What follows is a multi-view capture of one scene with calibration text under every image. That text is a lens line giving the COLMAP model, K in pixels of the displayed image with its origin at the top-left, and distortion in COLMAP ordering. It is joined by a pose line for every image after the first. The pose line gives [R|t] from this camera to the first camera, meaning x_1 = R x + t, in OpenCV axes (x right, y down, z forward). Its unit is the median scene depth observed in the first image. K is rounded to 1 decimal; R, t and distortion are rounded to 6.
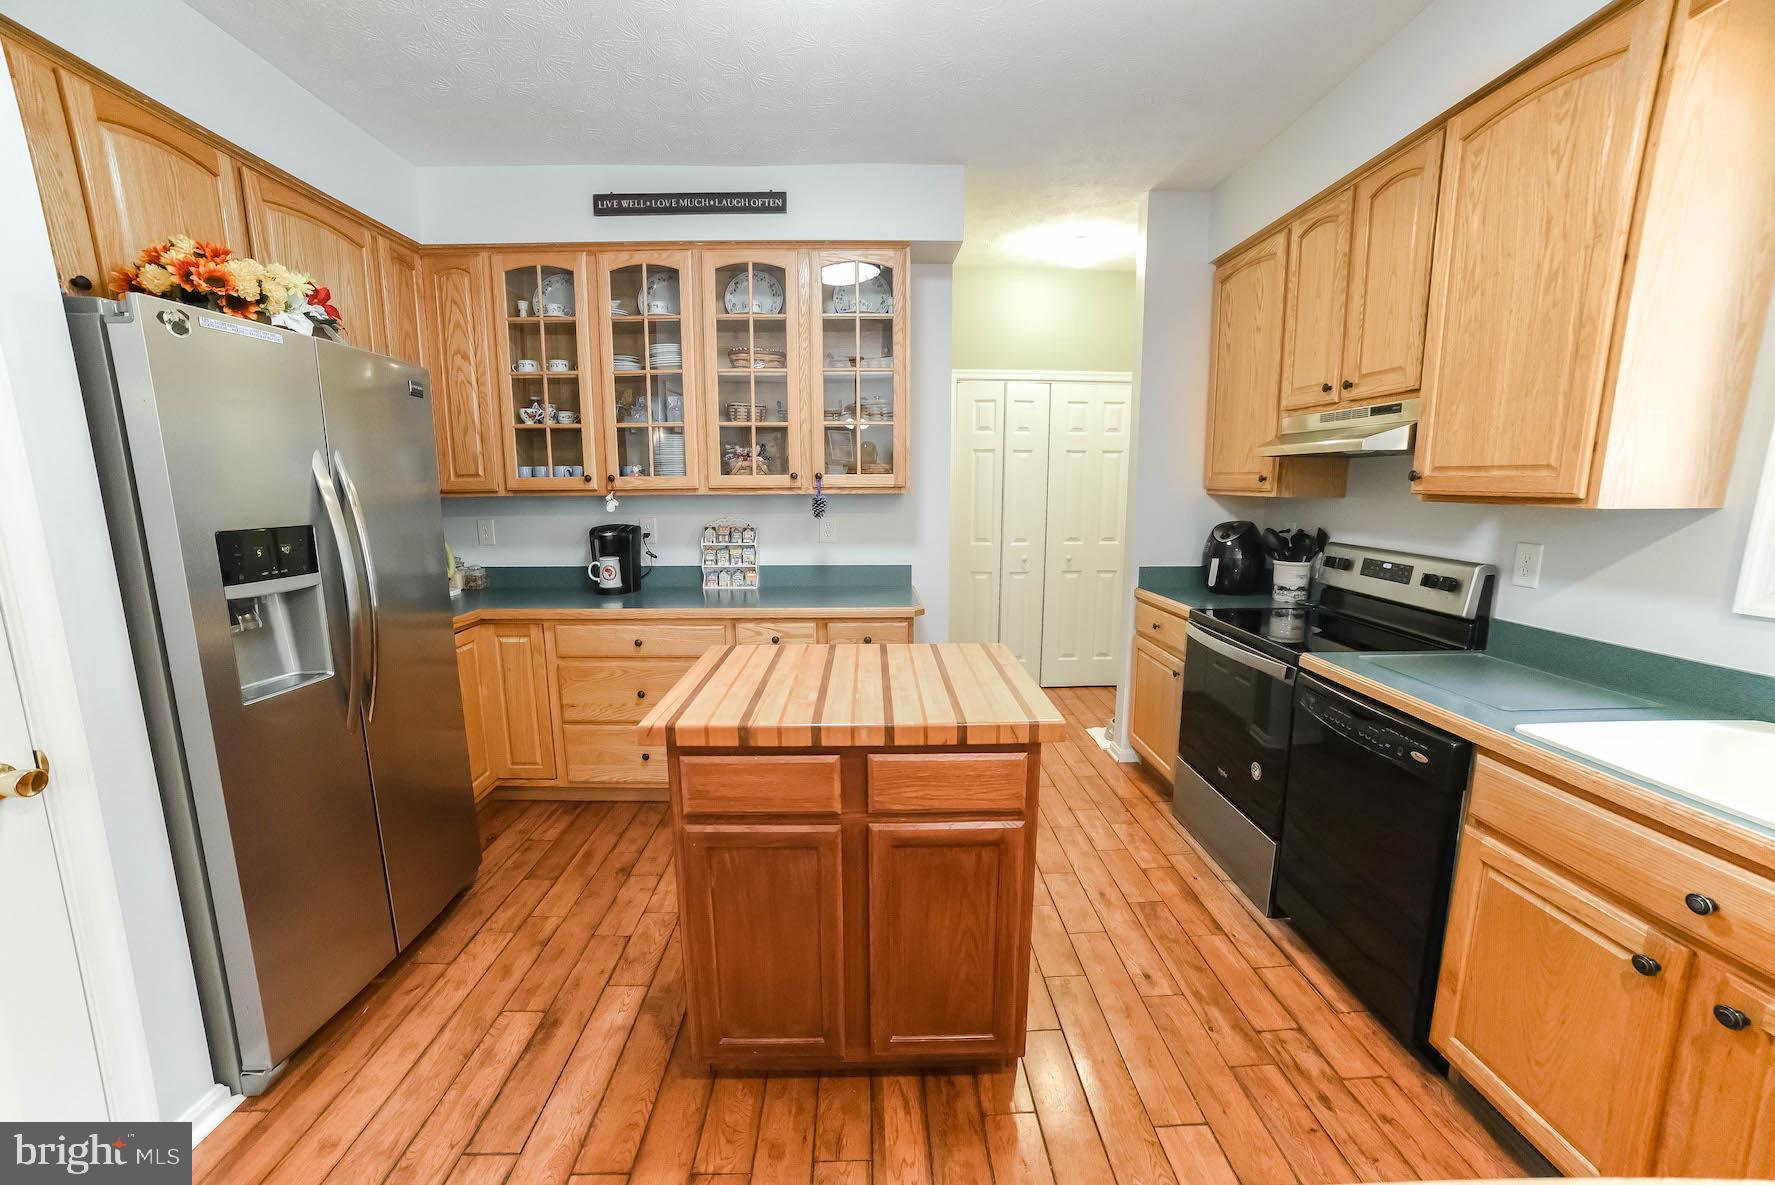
lens RADIAL K [[716.8, 0, 889.6], [0, 716.8, 601.9], [0, 0, 1]] dist [-0.099188, 0.044523]
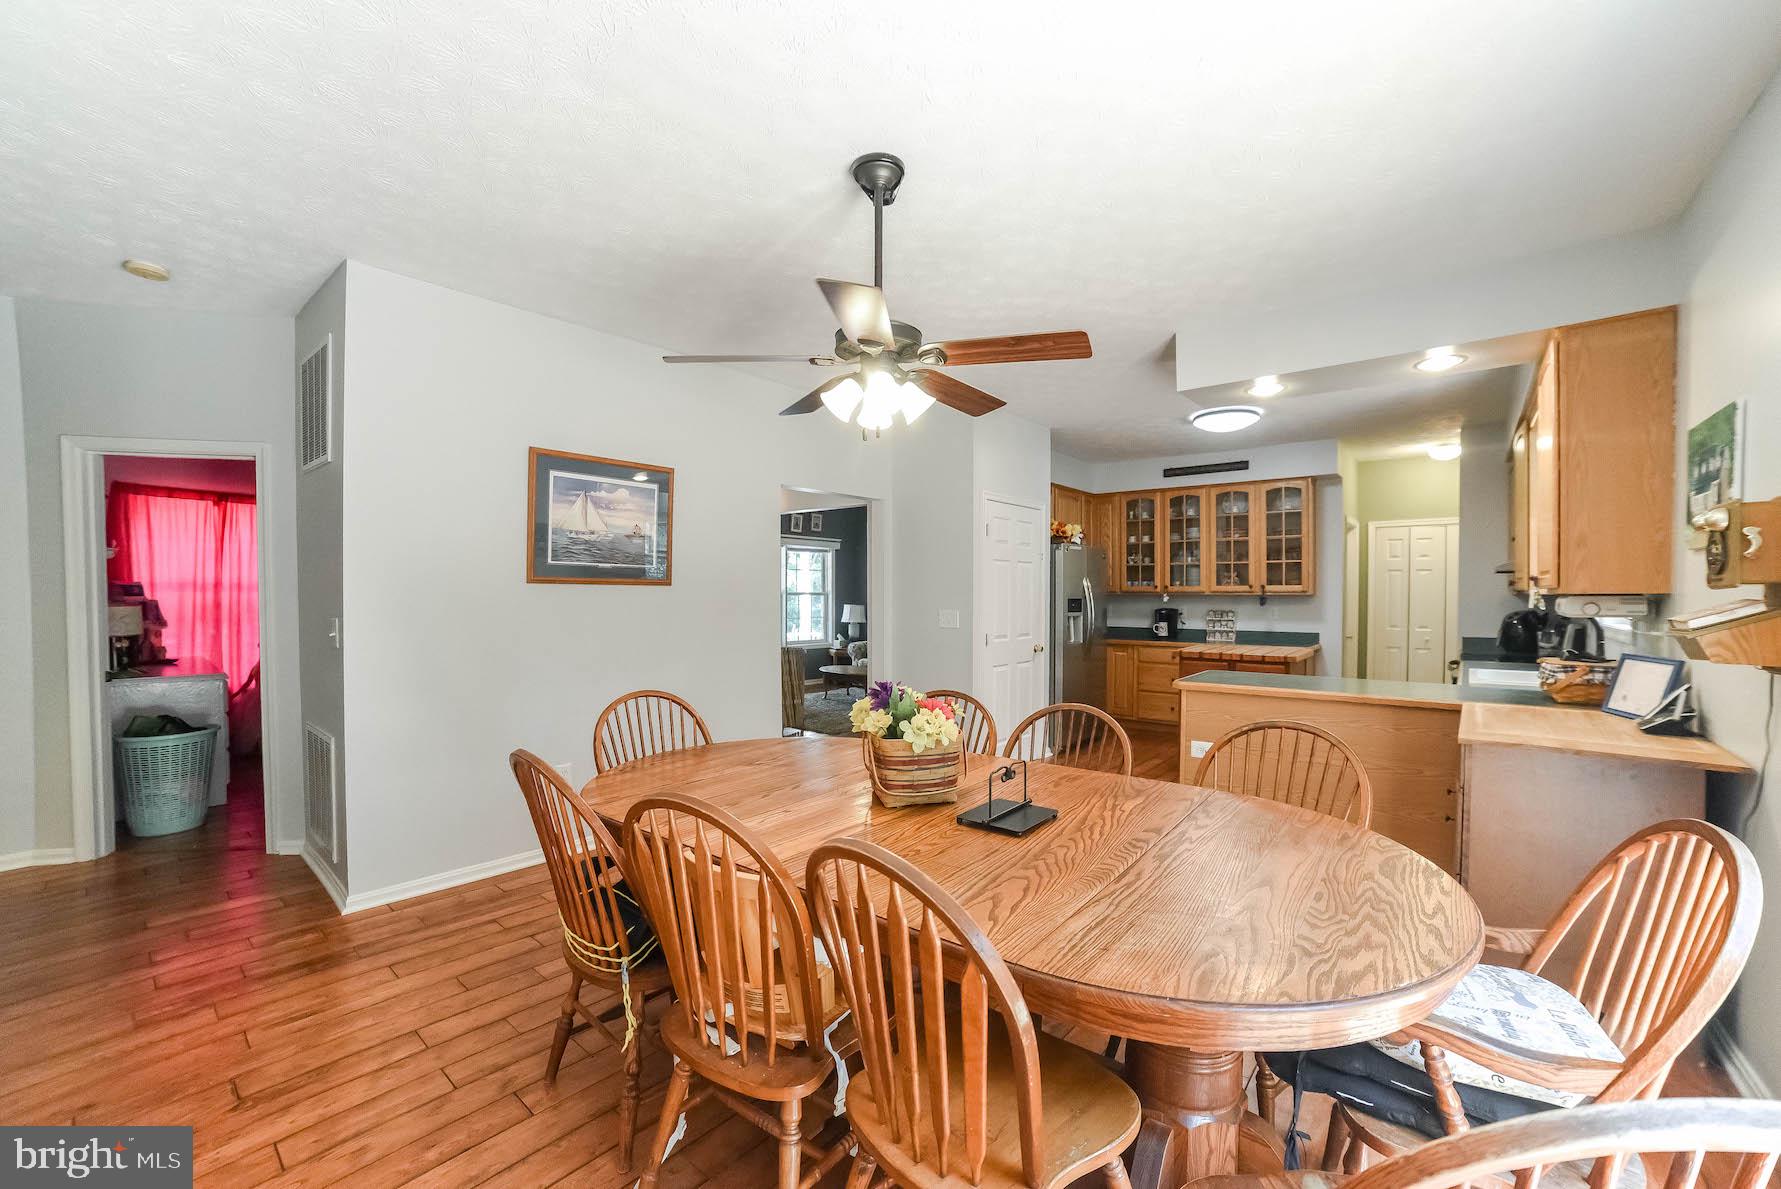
lens RADIAL K [[719.2, 0, 892.6], [0, 719.2, 603.9], [0, 0, 1]] dist [-0.099188, 0.044523]
pose [[0.747230, 0.010168, -0.664488, 0.486979], [-0.111583, 0.987608, -0.110364, 0.239832], [0.655131, 0.156613, 0.739105, -1.315469]]
